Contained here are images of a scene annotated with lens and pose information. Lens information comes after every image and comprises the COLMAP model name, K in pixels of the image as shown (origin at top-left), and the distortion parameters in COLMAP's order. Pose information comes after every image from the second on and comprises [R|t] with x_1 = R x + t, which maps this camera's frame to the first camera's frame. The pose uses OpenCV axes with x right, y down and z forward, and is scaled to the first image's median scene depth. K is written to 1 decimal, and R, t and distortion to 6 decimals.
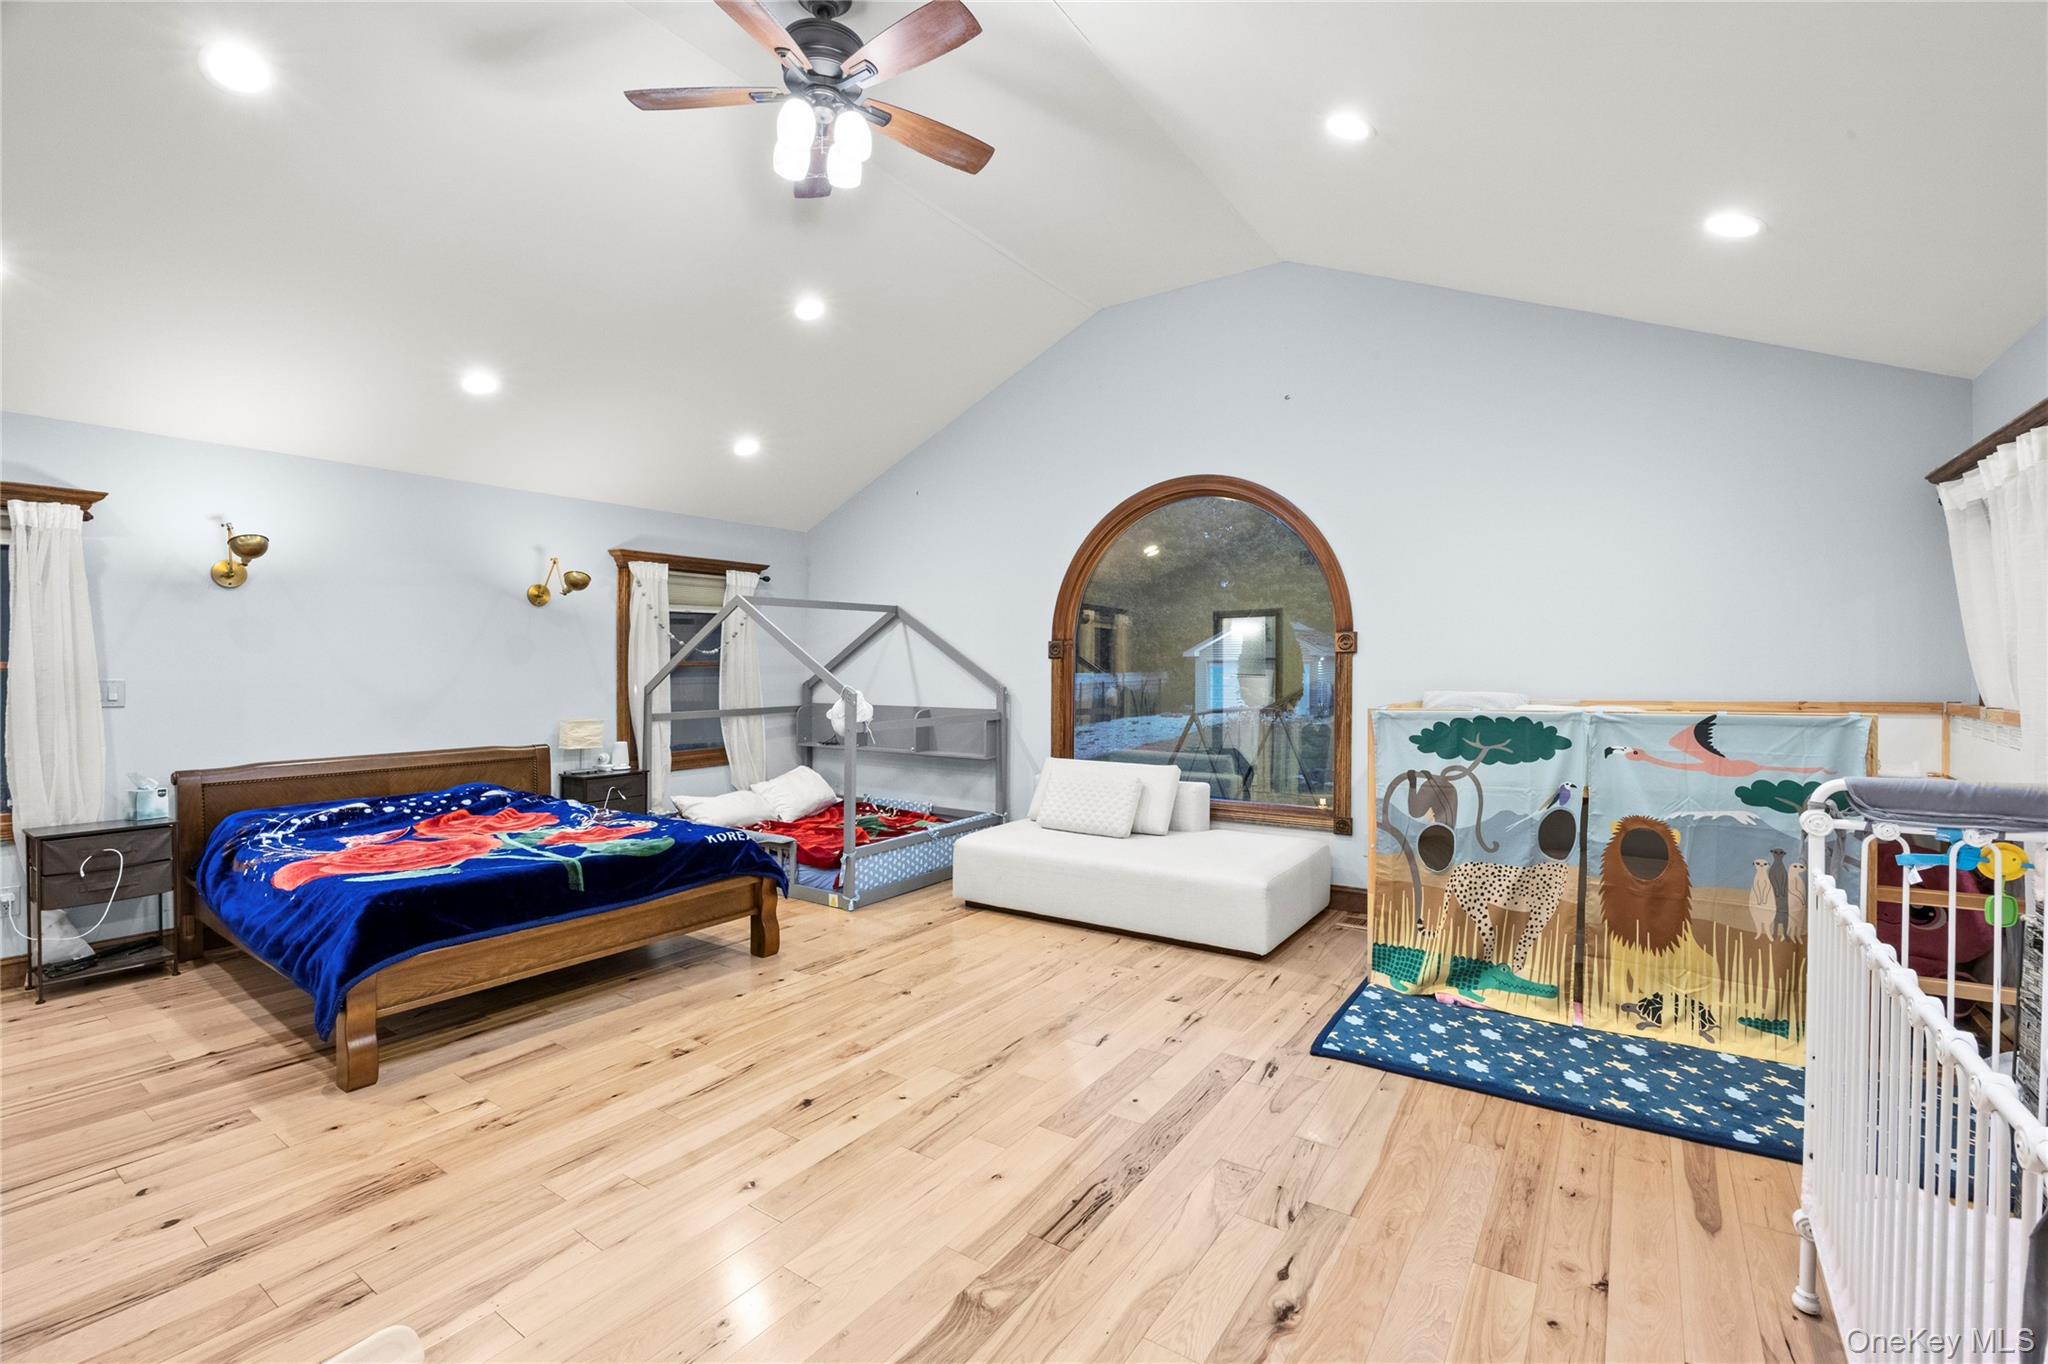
lens RADIAL K [[898.7, 0, 1023.3], [0, 898.7, 680.8], [0, 0, 1]] dist [-0.002728, -0.000388]
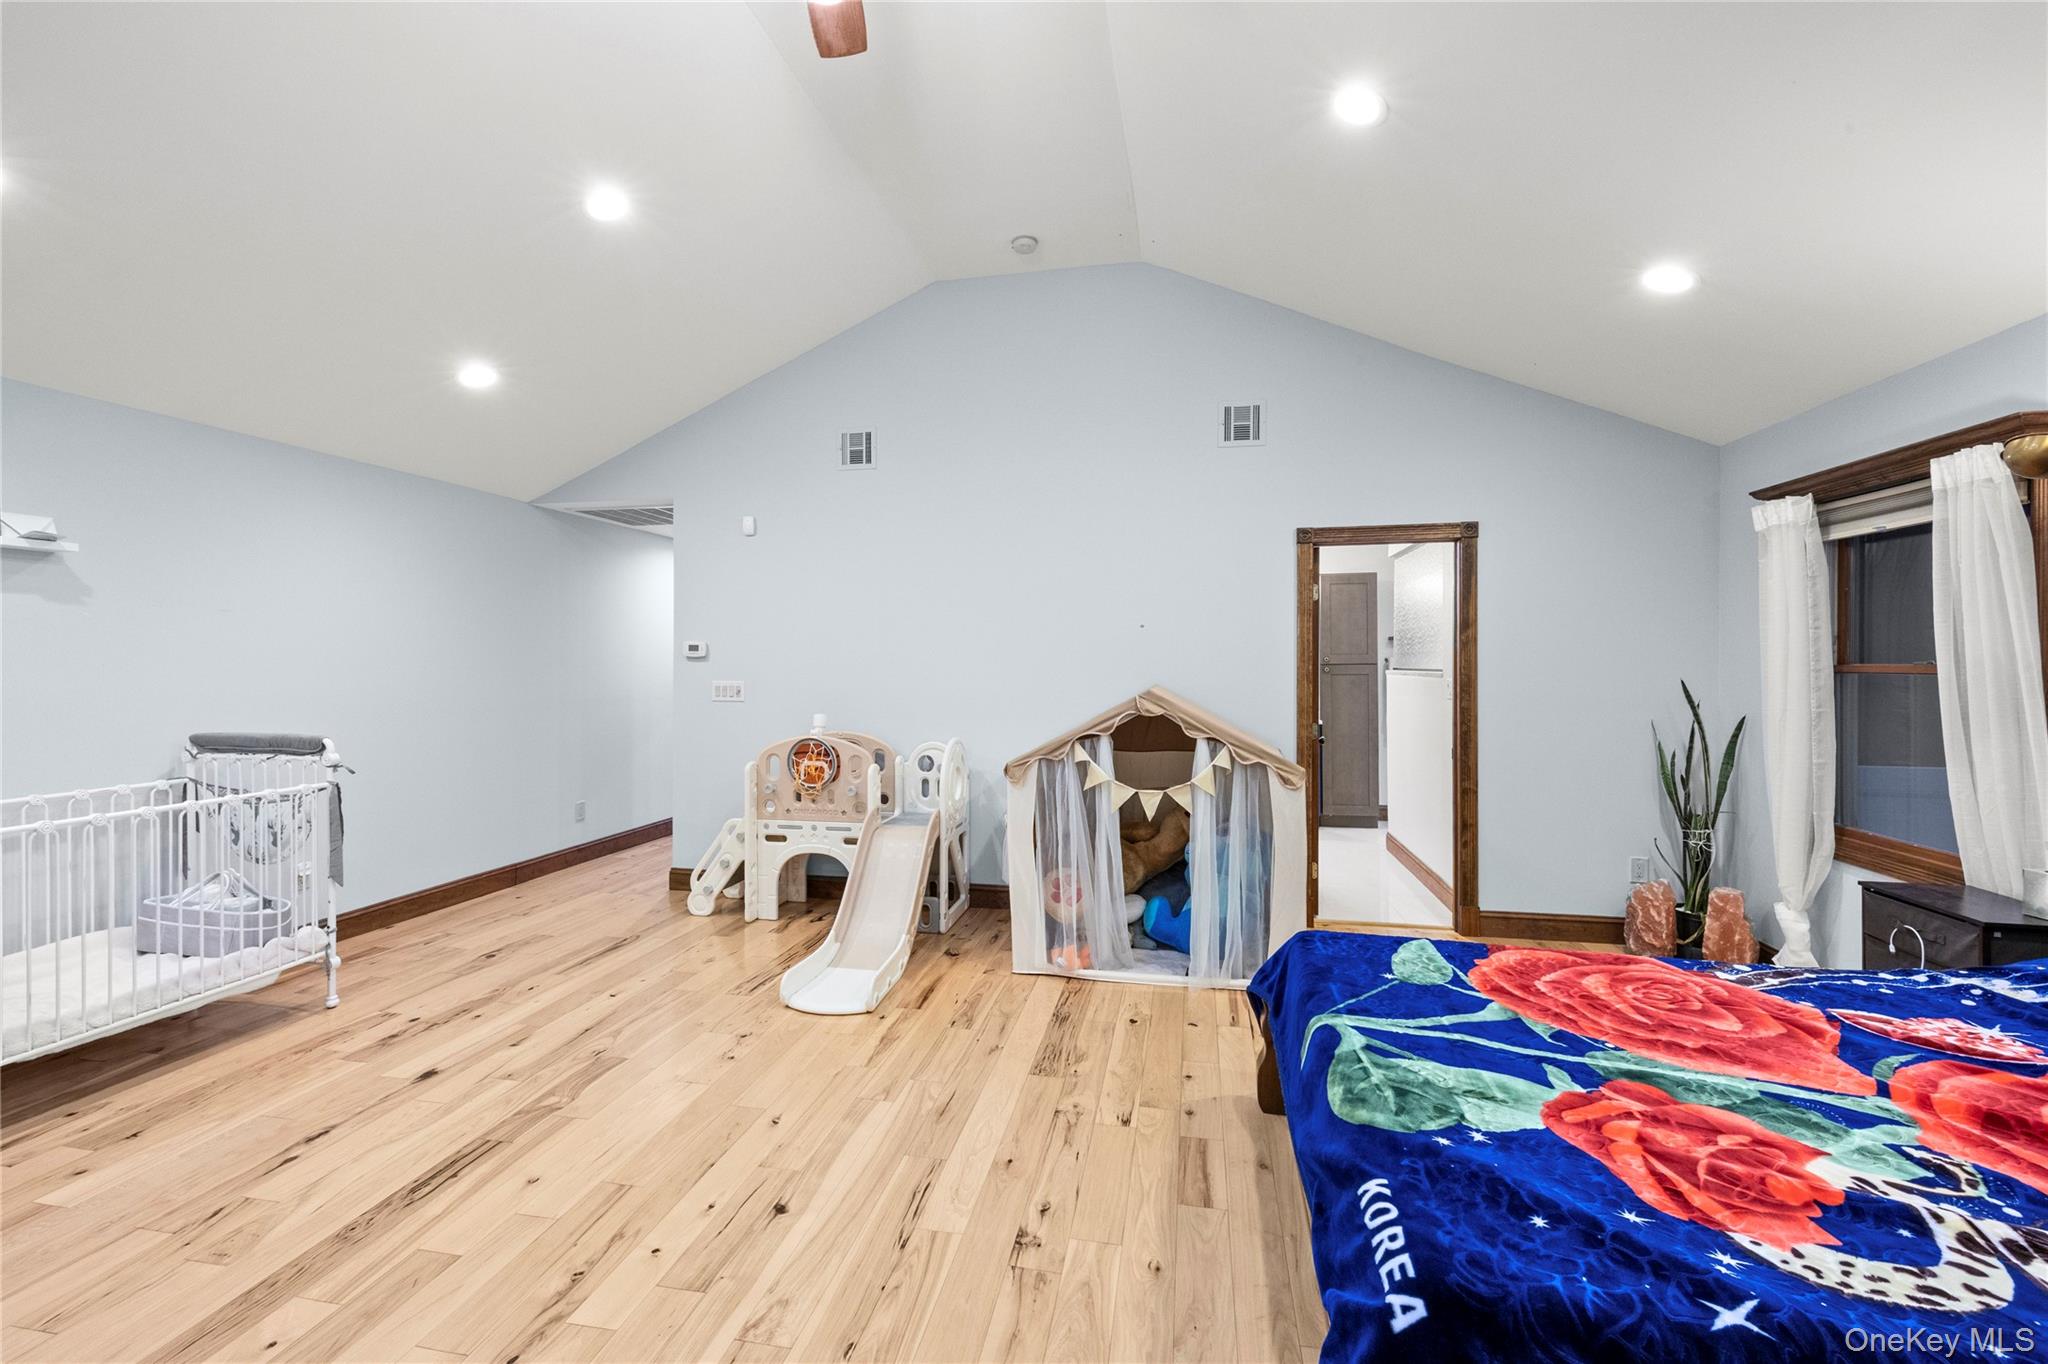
lens RADIAL K [[809.9, 0, 1027.3], [0, 809.9, 668.5], [0, 0, 1]] dist [-0.001230, -0.000028]
pose [[-0.911500, 0.007969, -0.411223, -0.147823], [-0.002535, 0.999684, 0.024990, -0.053265], [0.411292, 0.023821, -0.911192, 1.799335]]
